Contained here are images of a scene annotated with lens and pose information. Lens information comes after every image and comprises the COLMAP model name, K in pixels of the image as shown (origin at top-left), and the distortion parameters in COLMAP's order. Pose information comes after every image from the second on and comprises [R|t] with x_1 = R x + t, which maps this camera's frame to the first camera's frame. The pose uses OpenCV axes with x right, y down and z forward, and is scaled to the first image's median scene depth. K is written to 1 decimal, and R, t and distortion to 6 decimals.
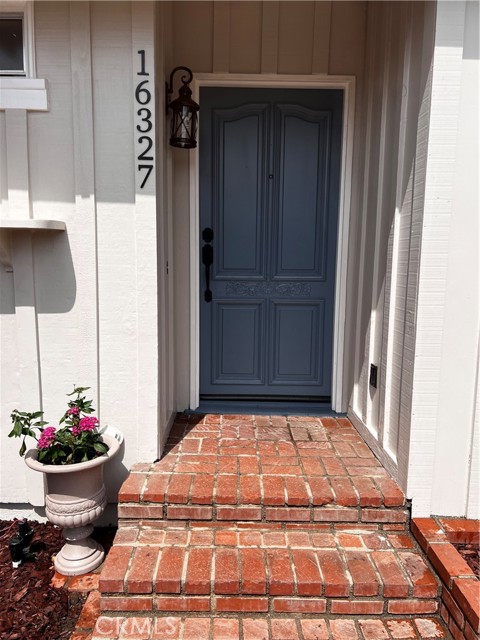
lens RADIAL K [[478.3, 0, 238.9], [0, 478.3, 319.6], [0, 0, 1]] dist [0.061482, -0.000238]
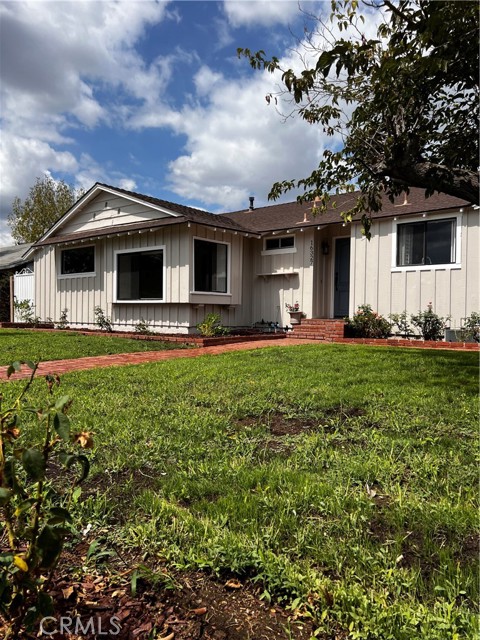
lens RADIAL K [[478.3, 0, 240.1], [0, 478.3, 318.7], [0, 0, 1]] dist [0.061482, -0.000238]
pose [[0.775944, 0.001392, -0.630801, 2.499348], [-0.087260, 0.990620, -0.105152, 0.928464], [0.624738, 0.136636, 0.768787, -3.428302]]
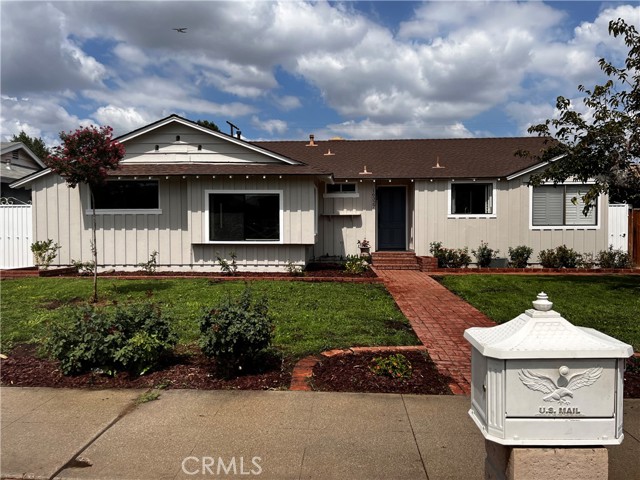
lens RADIAL K [[478.3, 0, 320.7], [0, 478.3, 239.6], [0, 0, 1]] dist [0.061482, -0.000238]
pose [[0.998406, -0.016046, -0.054115, -0.560470], [0.009668, 0.993187, -0.116126, 0.880655], [0.055609, 0.115418, 0.991759, -5.353229]]
